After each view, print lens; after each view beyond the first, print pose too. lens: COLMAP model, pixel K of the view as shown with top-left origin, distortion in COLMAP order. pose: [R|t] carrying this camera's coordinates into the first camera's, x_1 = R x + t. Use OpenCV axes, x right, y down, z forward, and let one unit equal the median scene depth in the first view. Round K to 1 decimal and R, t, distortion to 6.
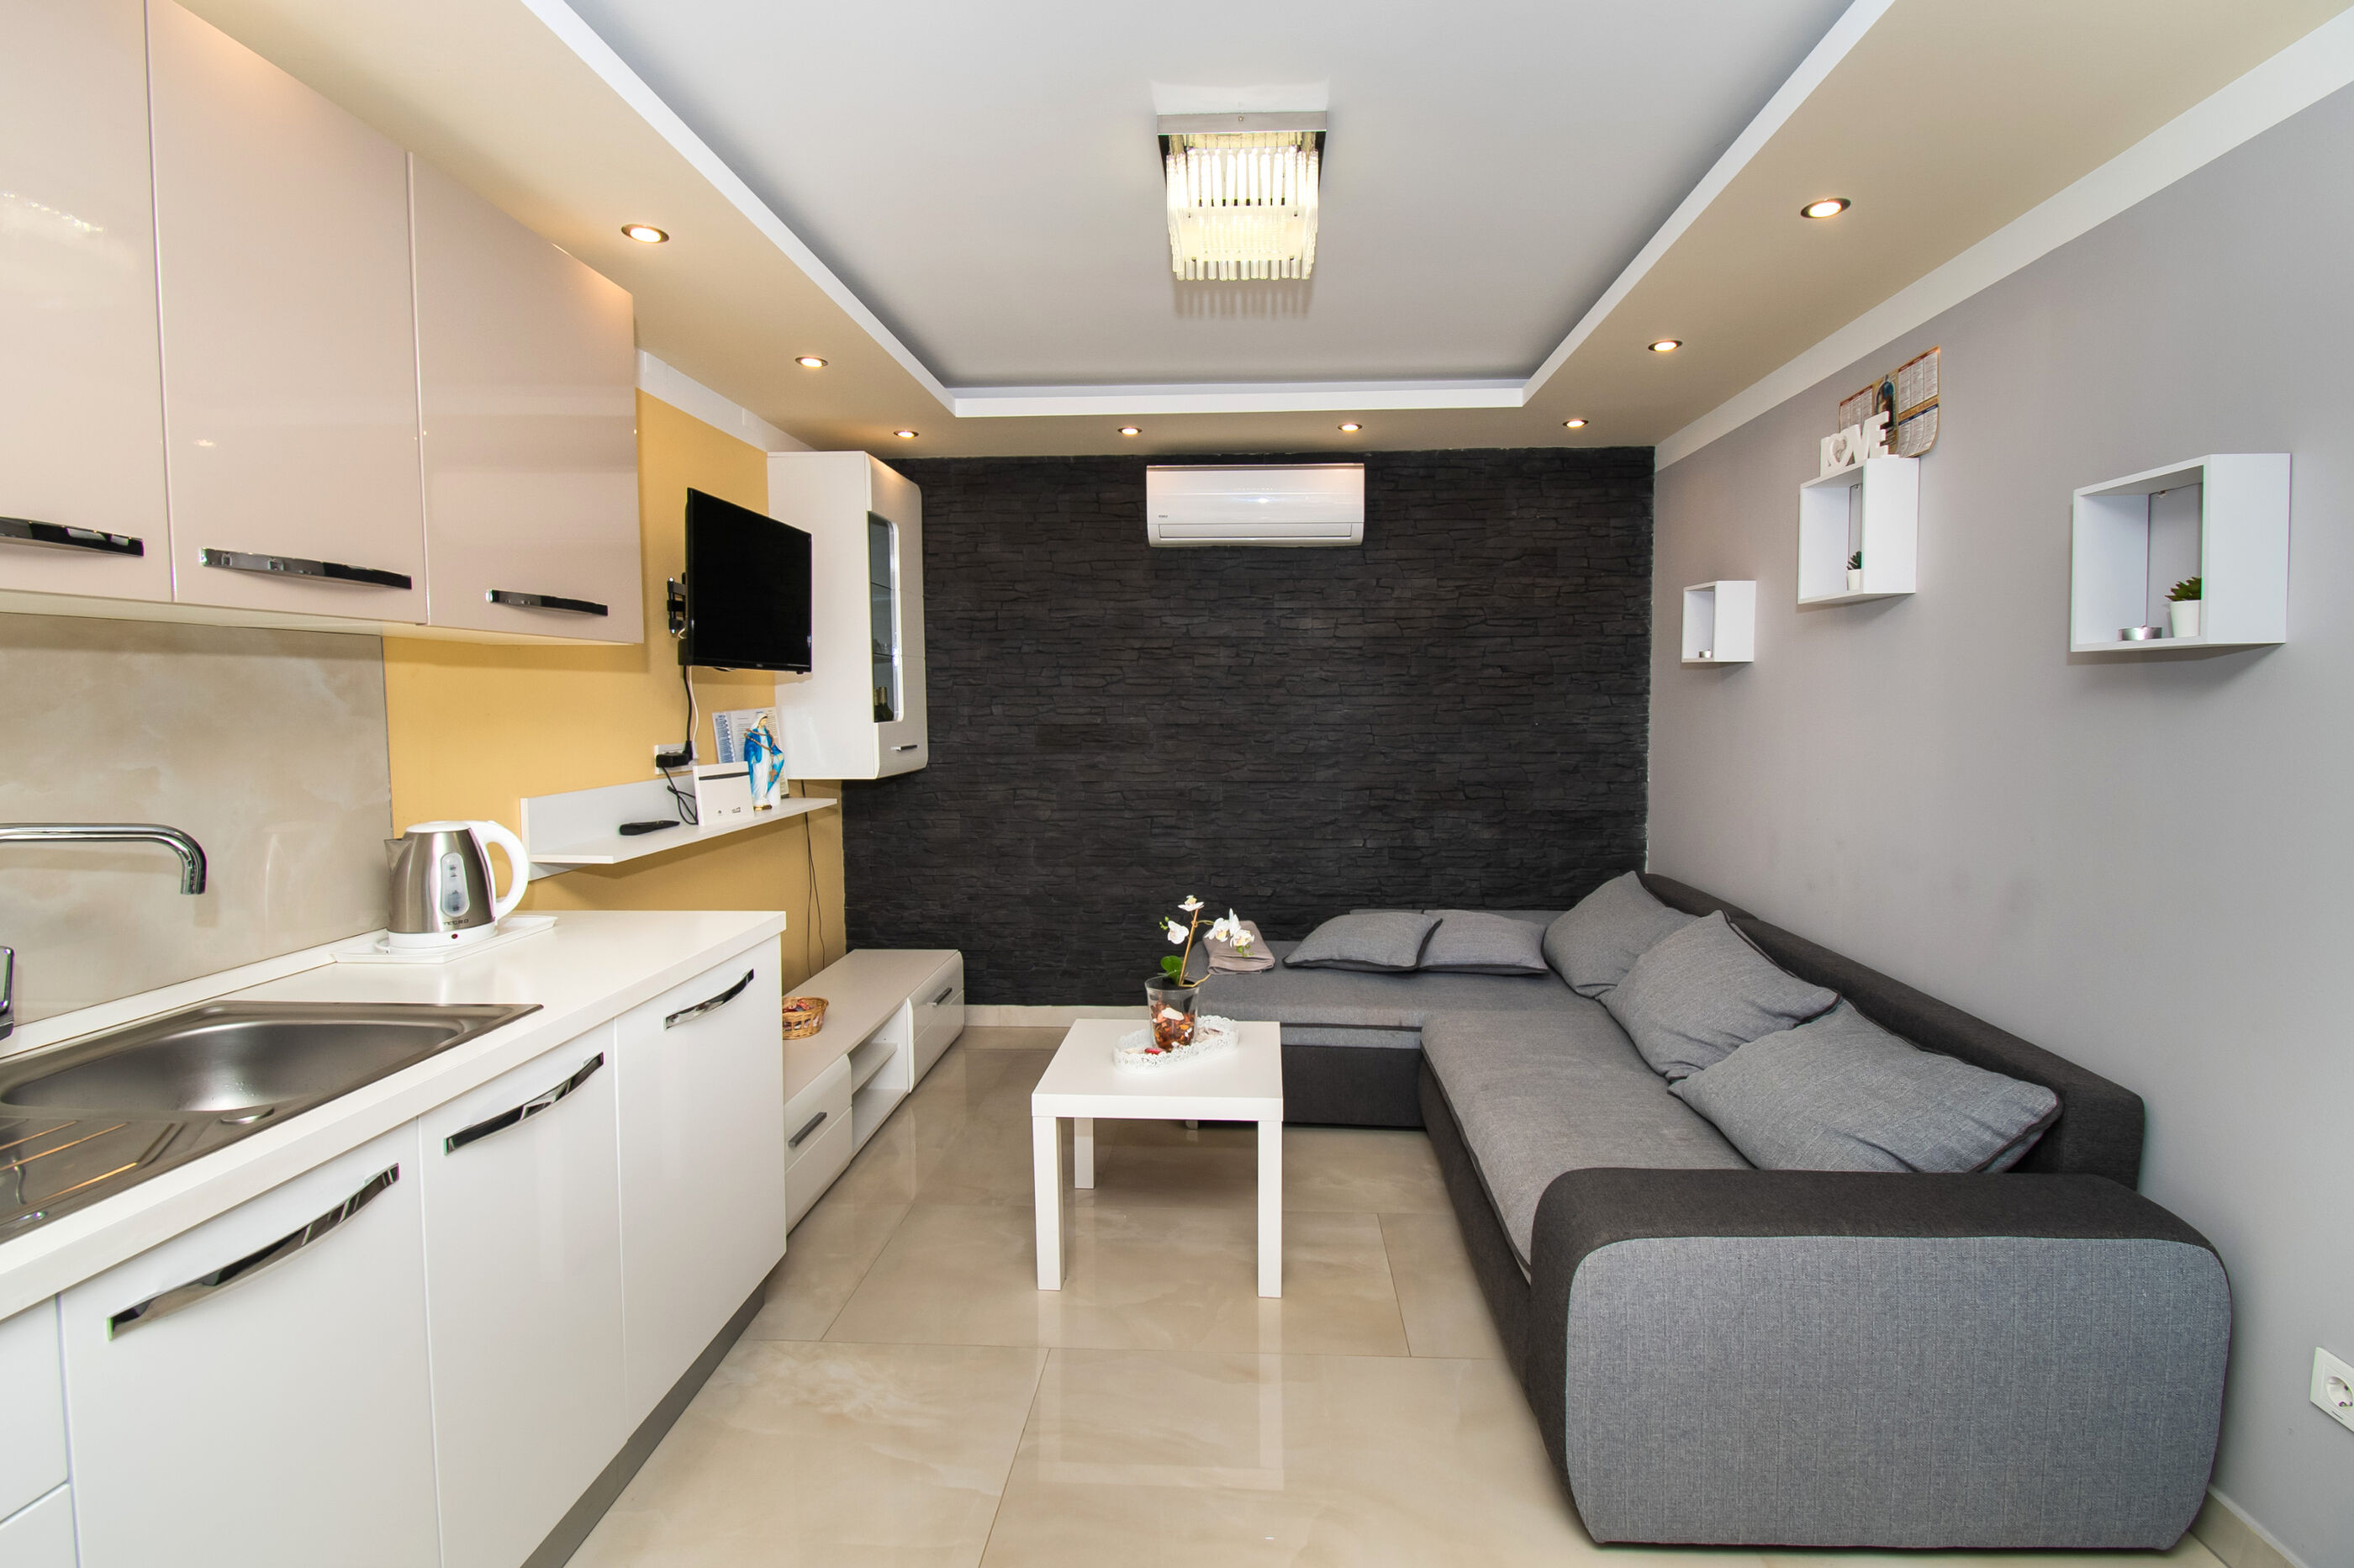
lens RADIAL K [[1061.3, 0, 1213.2], [0, 1061.3, 773.2], [0, 0, 1]] dist [0.002615, -0.013284]
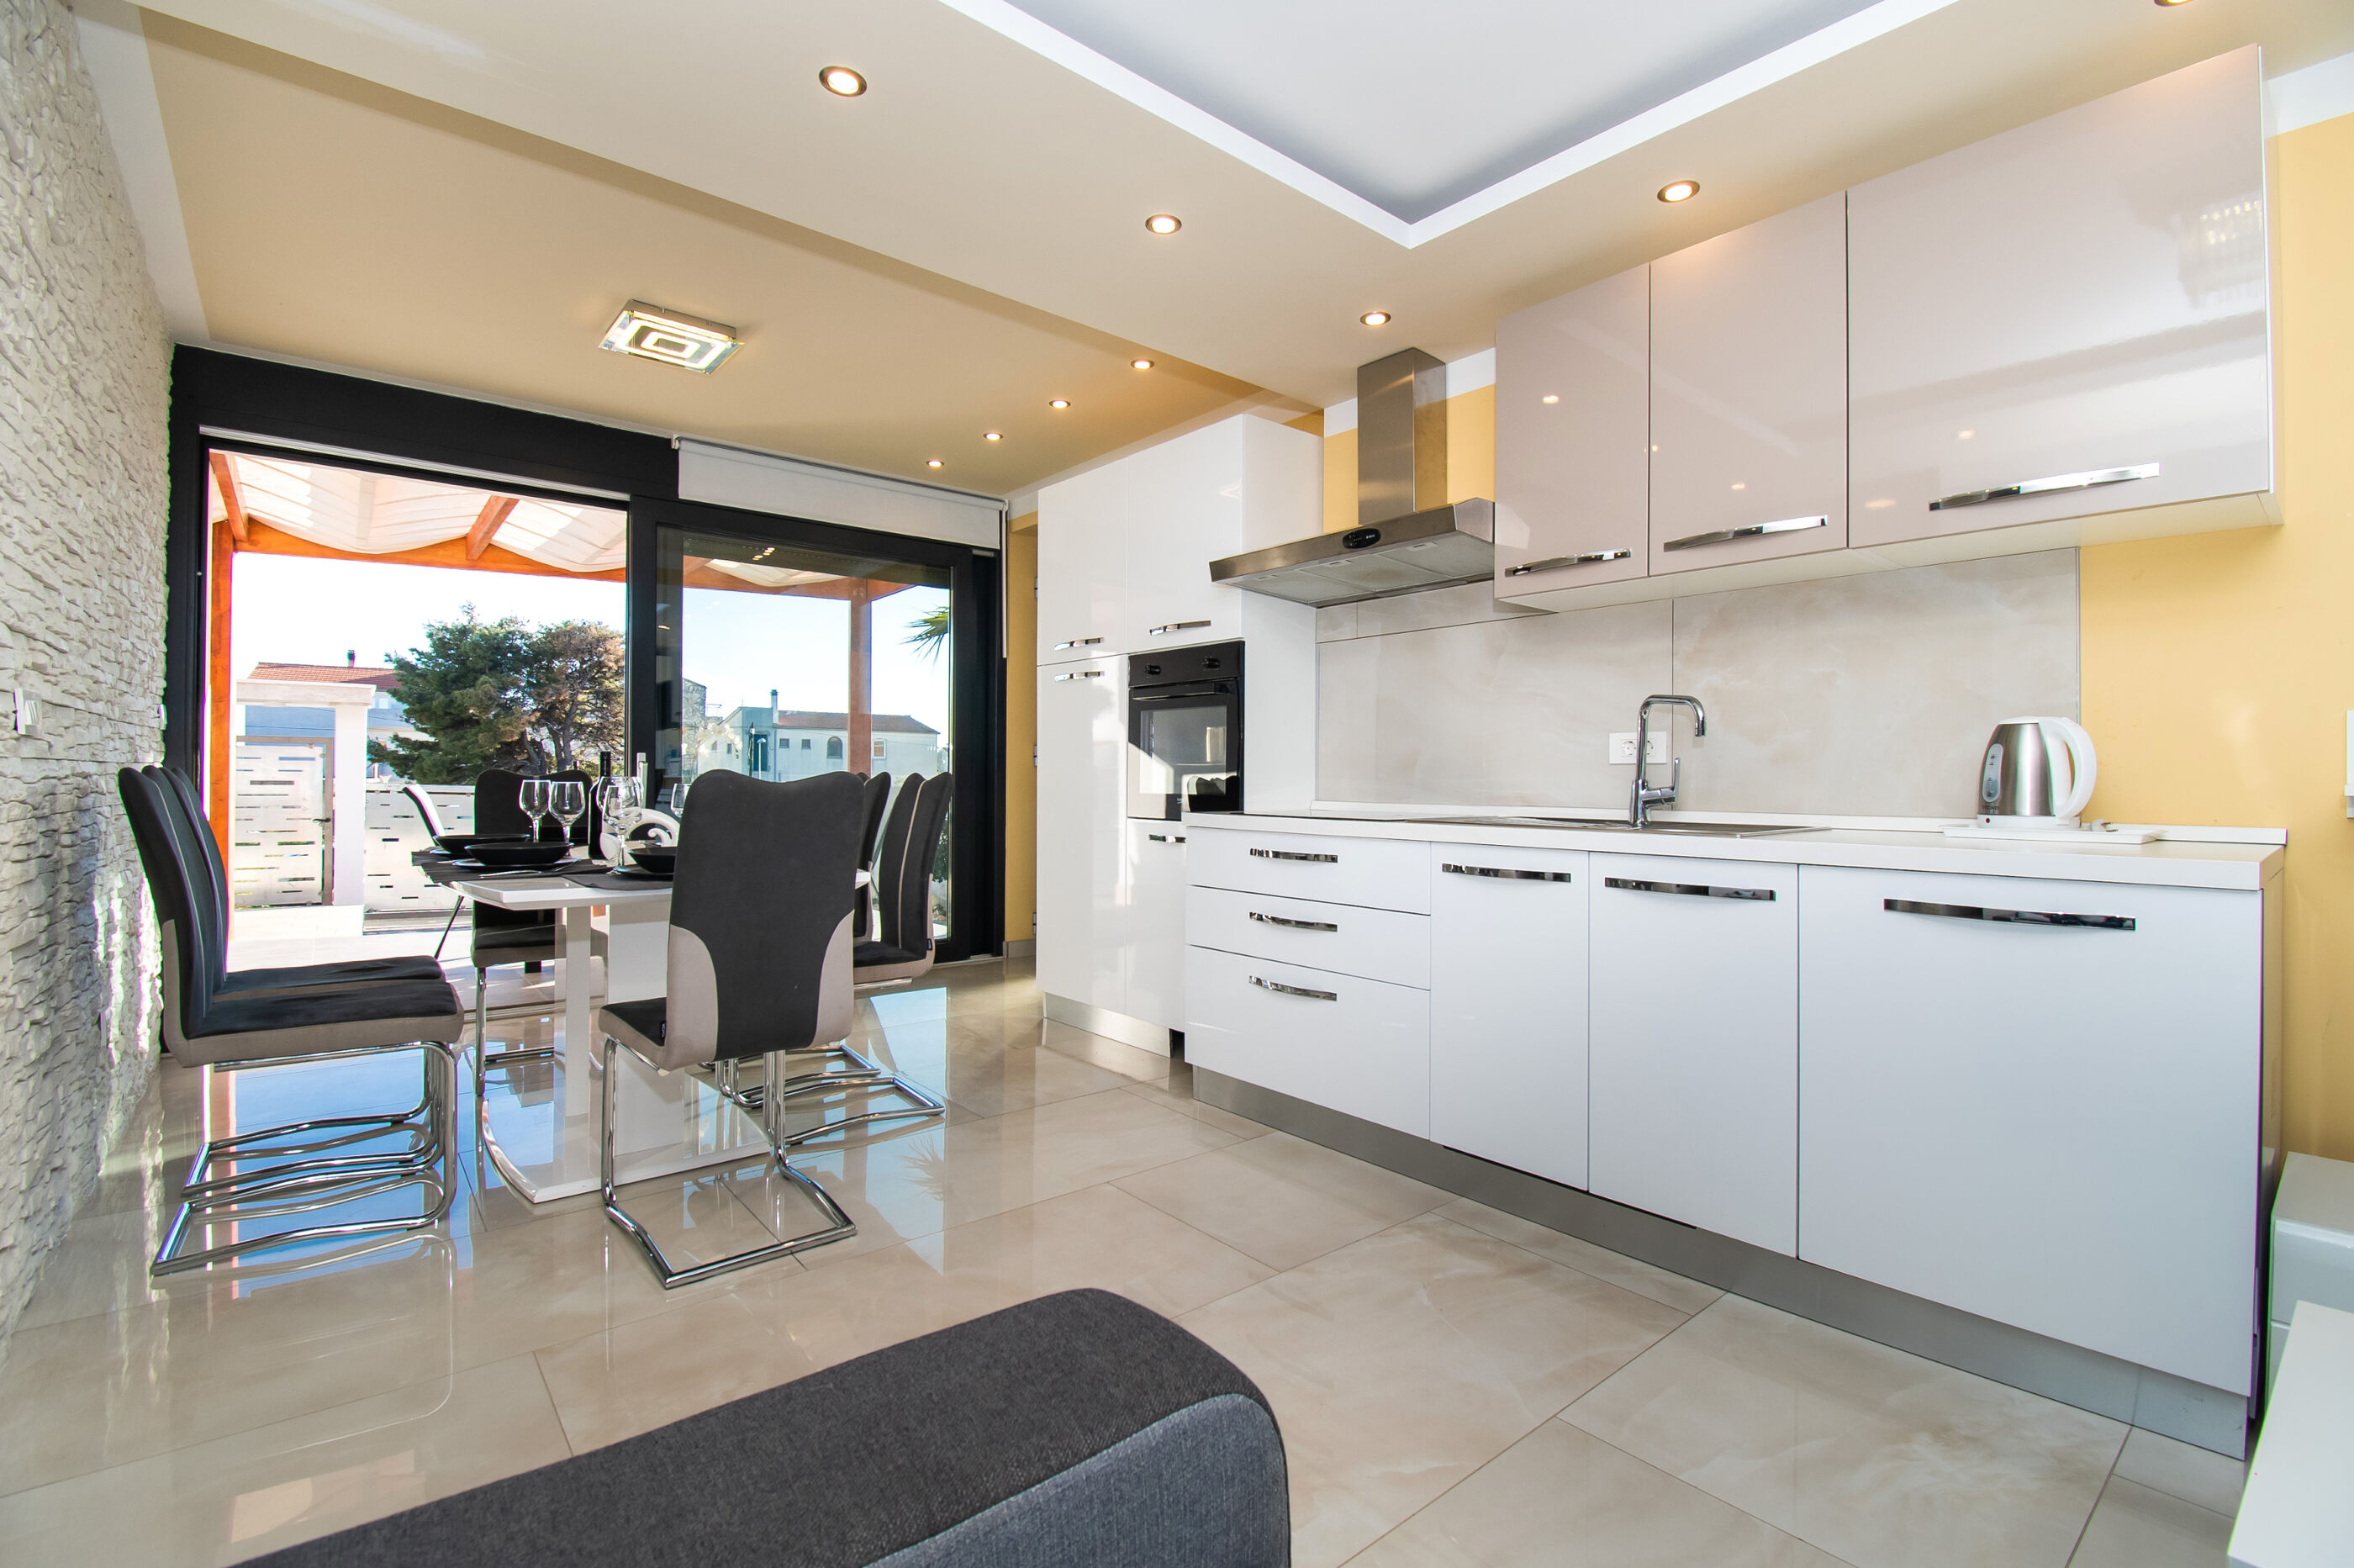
lens RADIAL K [[1061.3, 0, 1213.2], [0, 1061.3, 773.2], [0, 0, 1]] dist [0.002615, -0.013284]
pose [[-0.723997, 0.000914, -0.689803, 0.277120], [-0.046476, 0.997662, 0.050102, 0.041006], [0.688236, 0.068333, -0.722262, 0.565249]]
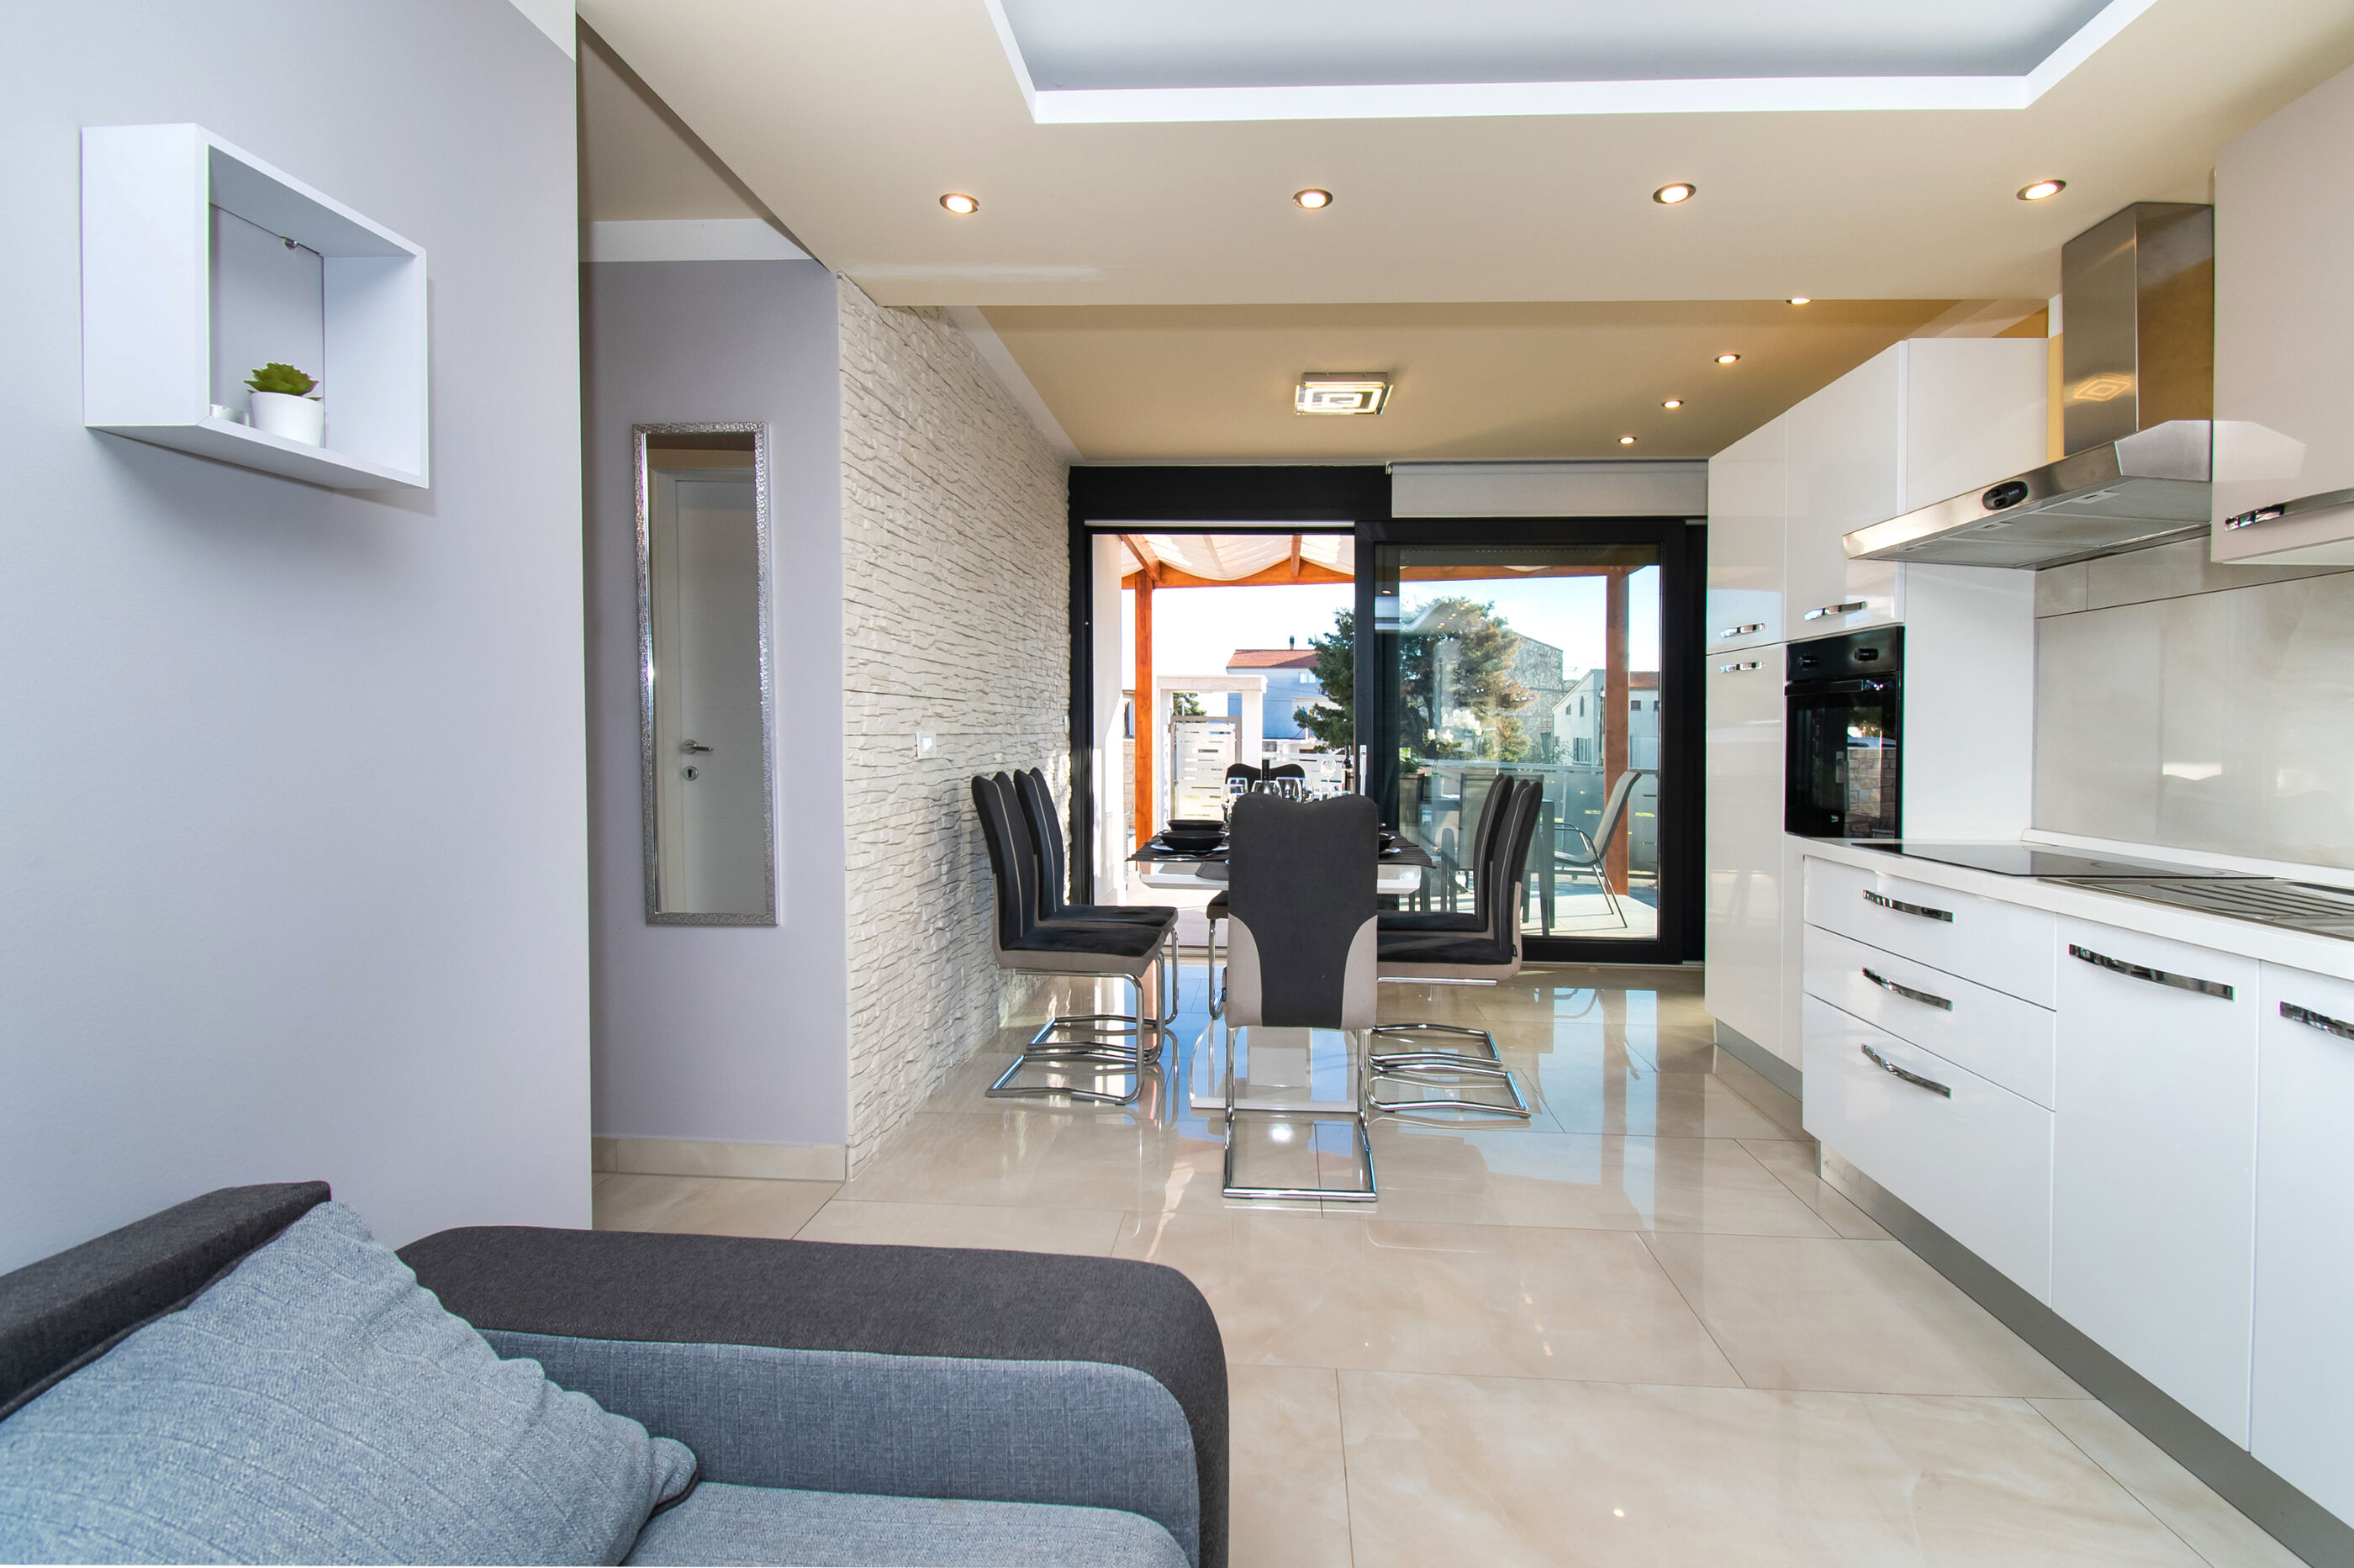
lens RADIAL K [[1106.3, 0, 1201.0], [0, 1106.3, 768.6], [0, 0, 1]] dist [-0.001737, -0.000586]
pose [[-0.999770, 0.001665, 0.021390, 0.119049], [0.003835, 0.994796, 0.101814, -0.002894], [-0.021109, 0.101872, -0.994573, 0.679084]]
